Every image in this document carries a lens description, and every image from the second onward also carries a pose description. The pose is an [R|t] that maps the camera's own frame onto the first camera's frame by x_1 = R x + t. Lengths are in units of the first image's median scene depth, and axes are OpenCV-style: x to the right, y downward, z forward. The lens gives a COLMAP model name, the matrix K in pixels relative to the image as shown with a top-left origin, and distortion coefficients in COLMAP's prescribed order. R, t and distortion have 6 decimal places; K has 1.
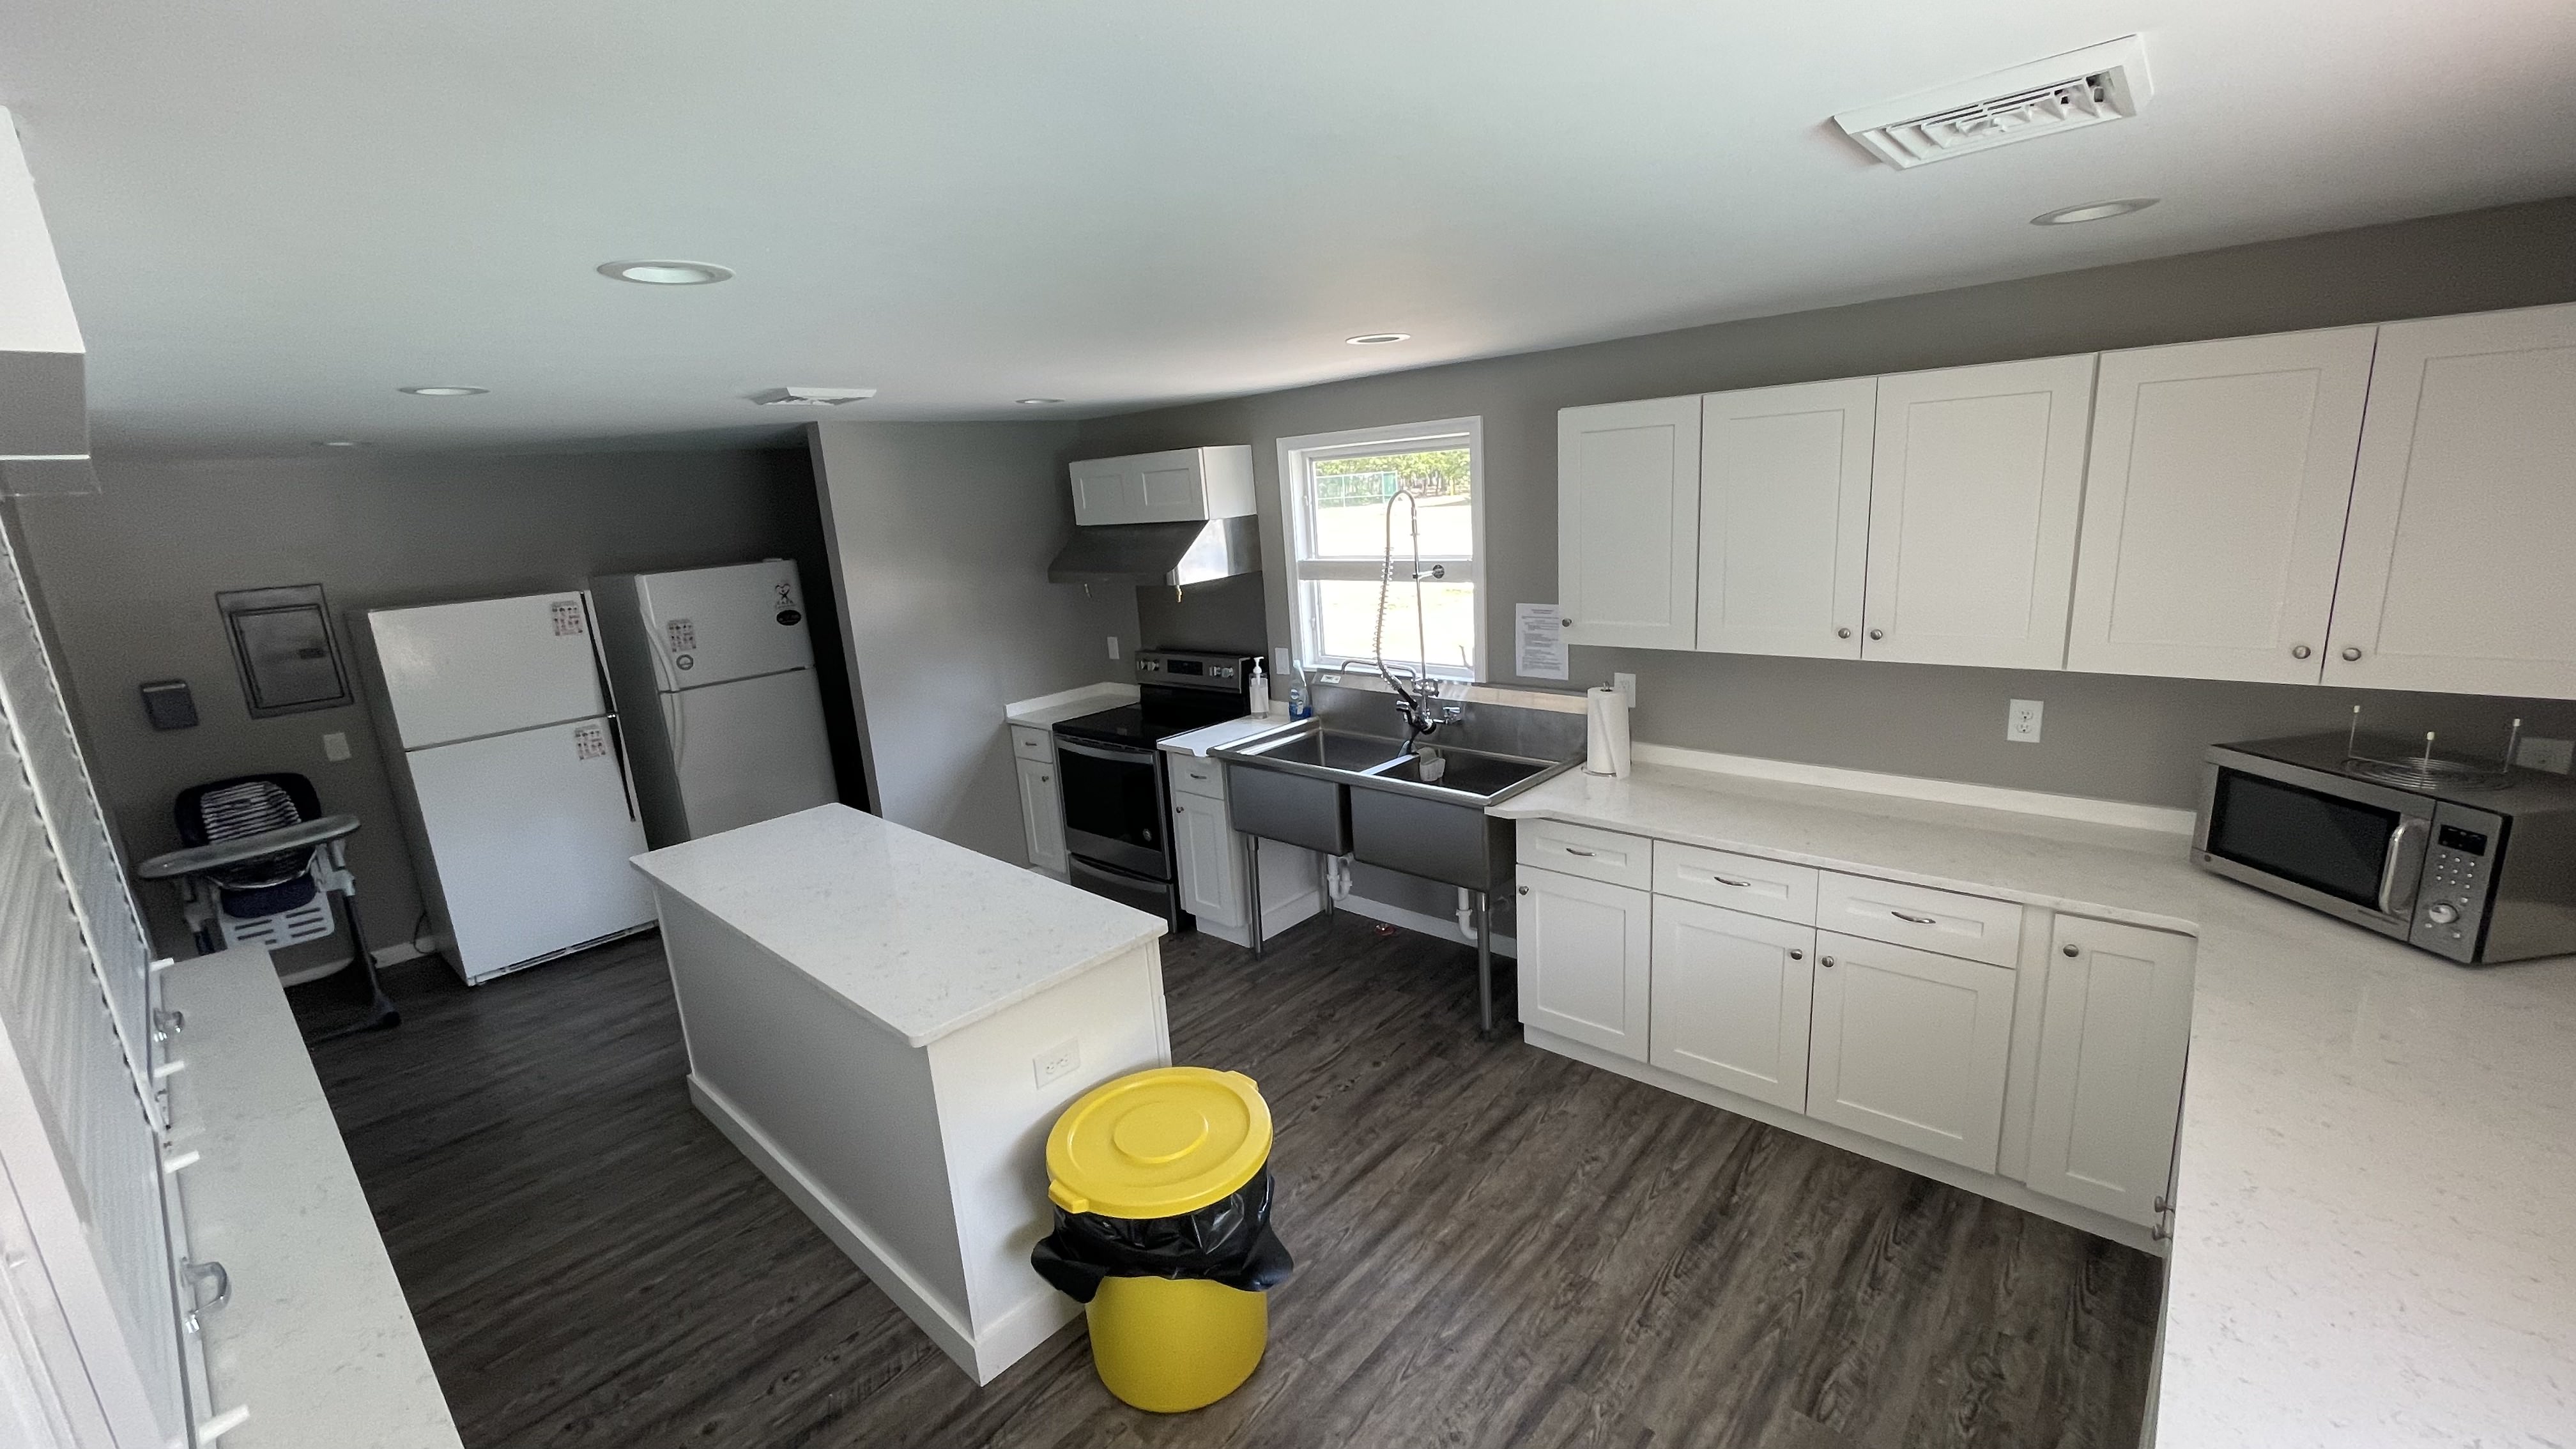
lens RADIAL K [[1030.6, 0, 1275.4], [0, 1030.6, 723.7], [0, 0, 1]] dist [0.000186, 0.000015]
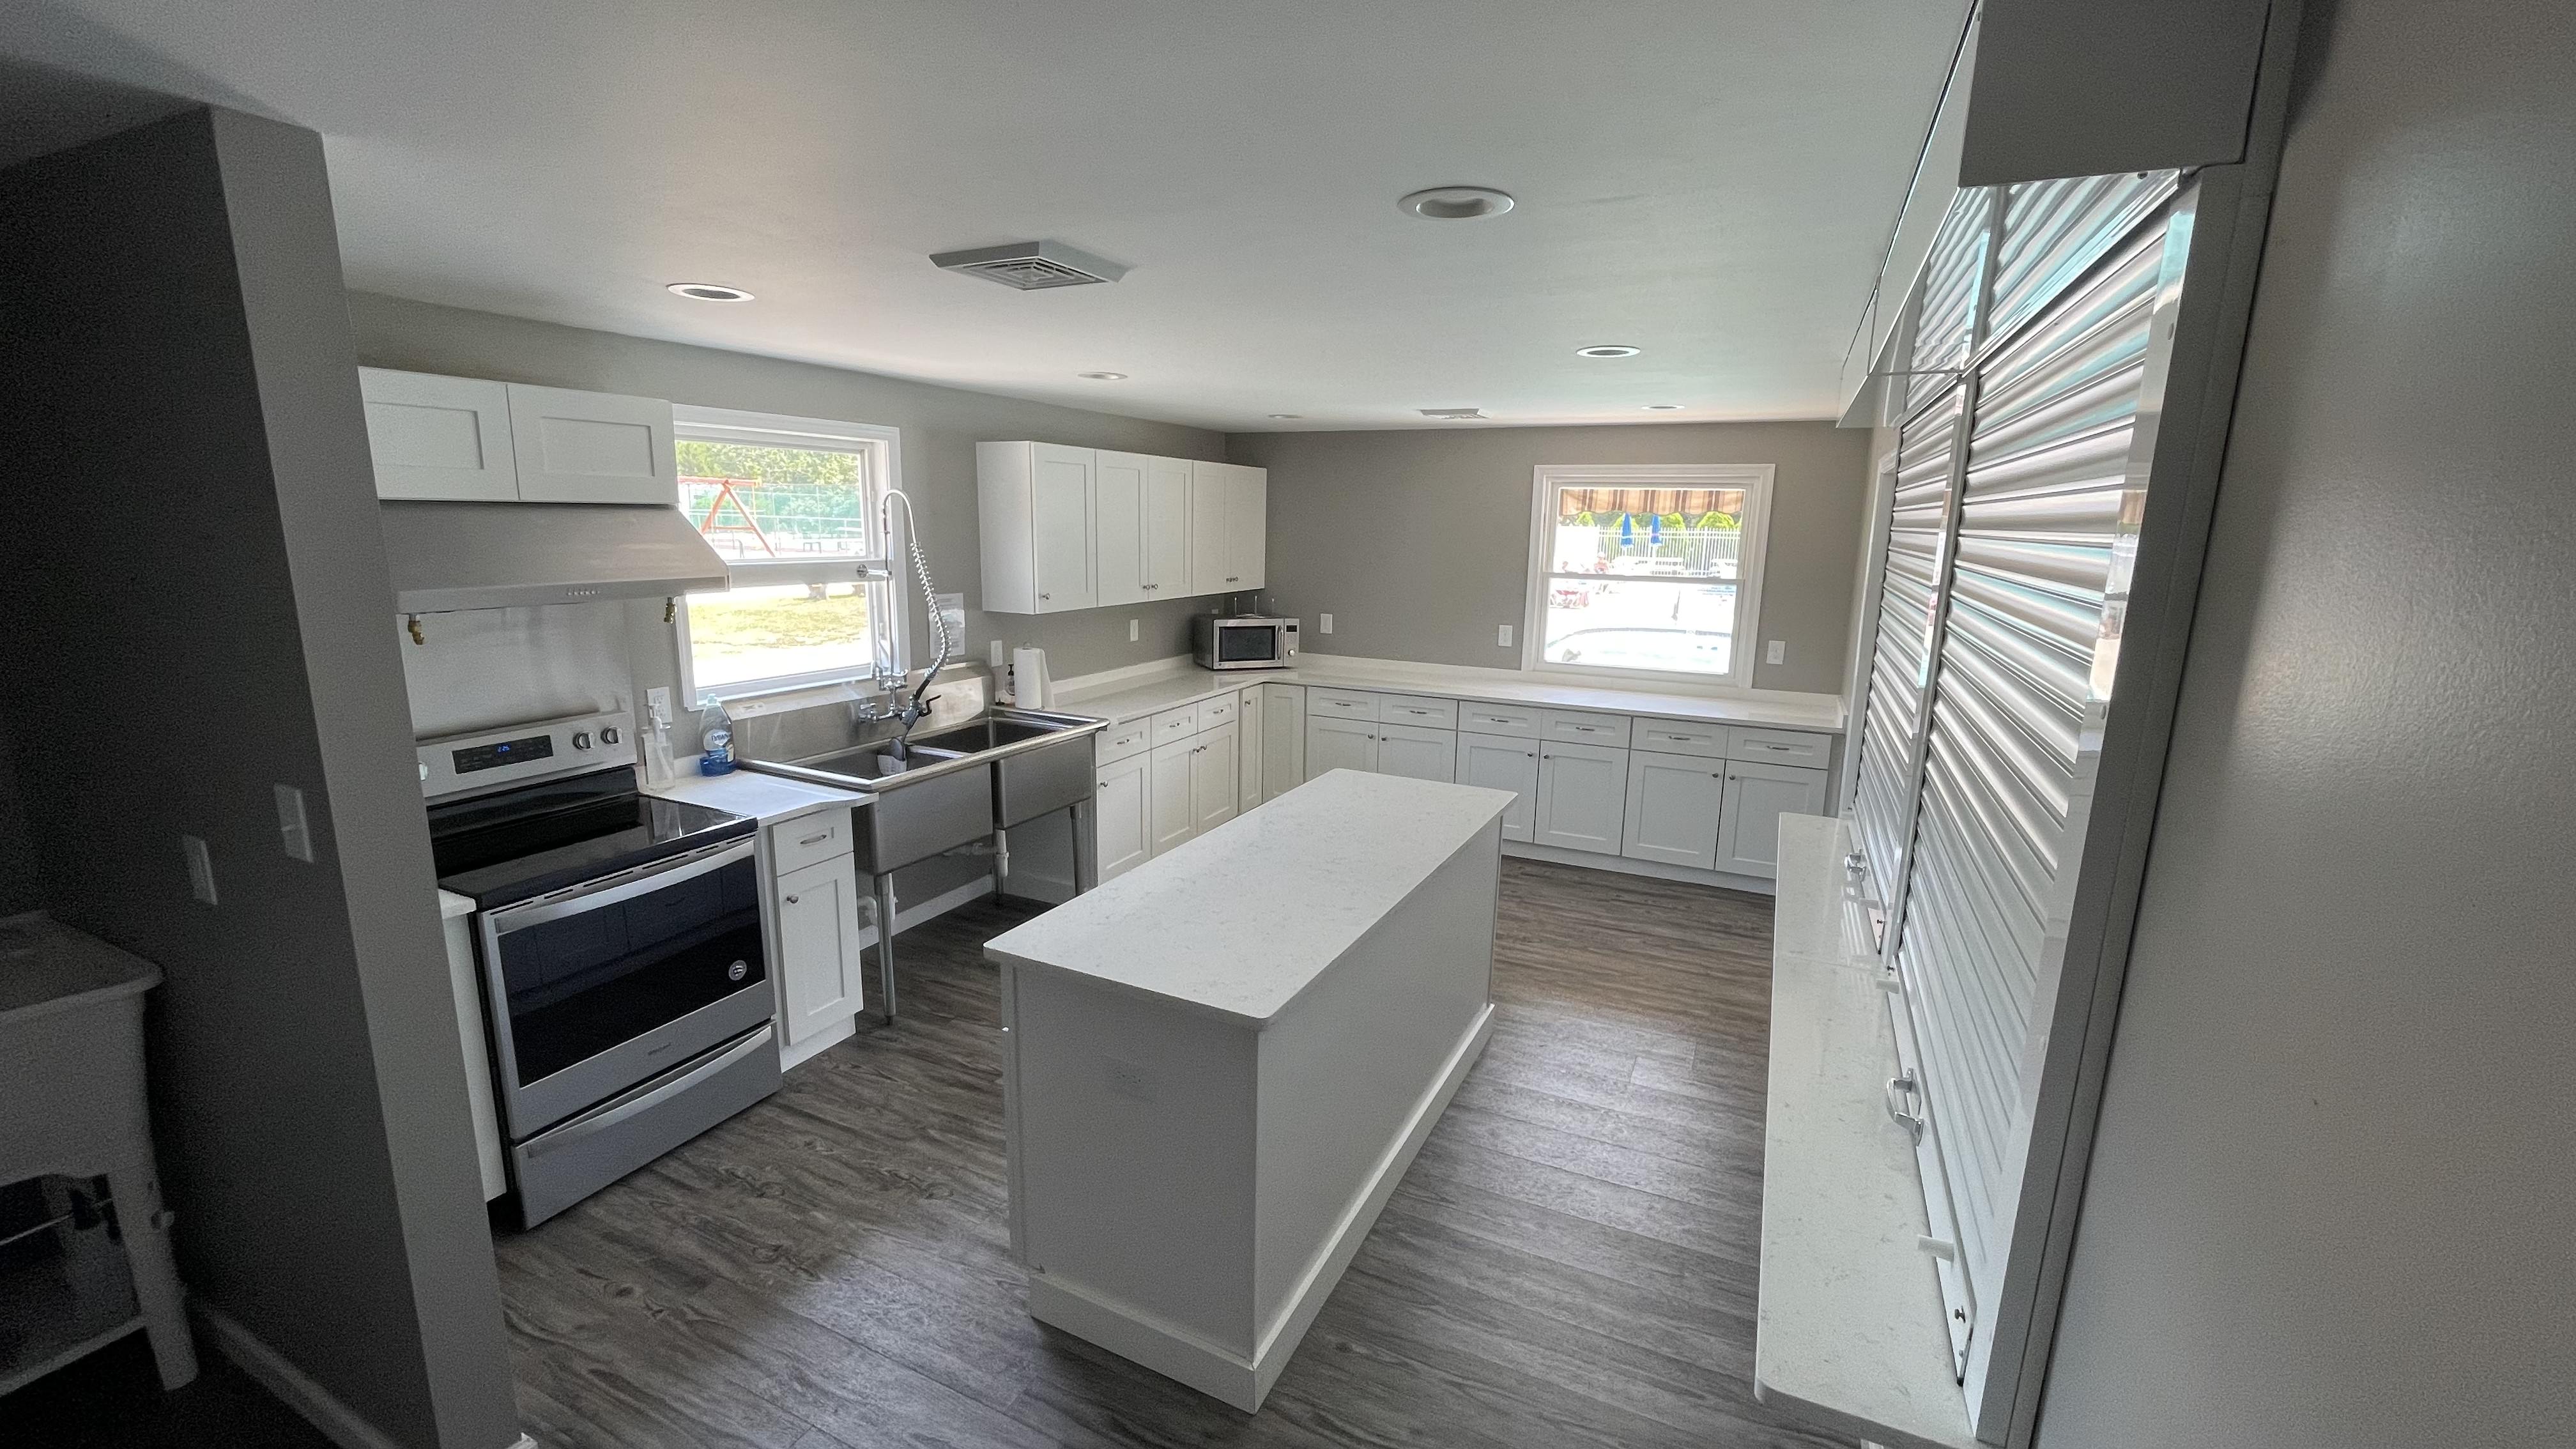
lens RADIAL K [[1030.6, 0, 1275.4], [0, 1030.6, 723.7], [0, 0, 1]] dist [0.000186, 0.000015]
pose [[-0.282869, -0.132251, 0.949997, -1.067972], [0.203815, 0.959541, 0.194267, -0.133412], [-0.937254, 0.248576, -0.244470, 1.017526]]
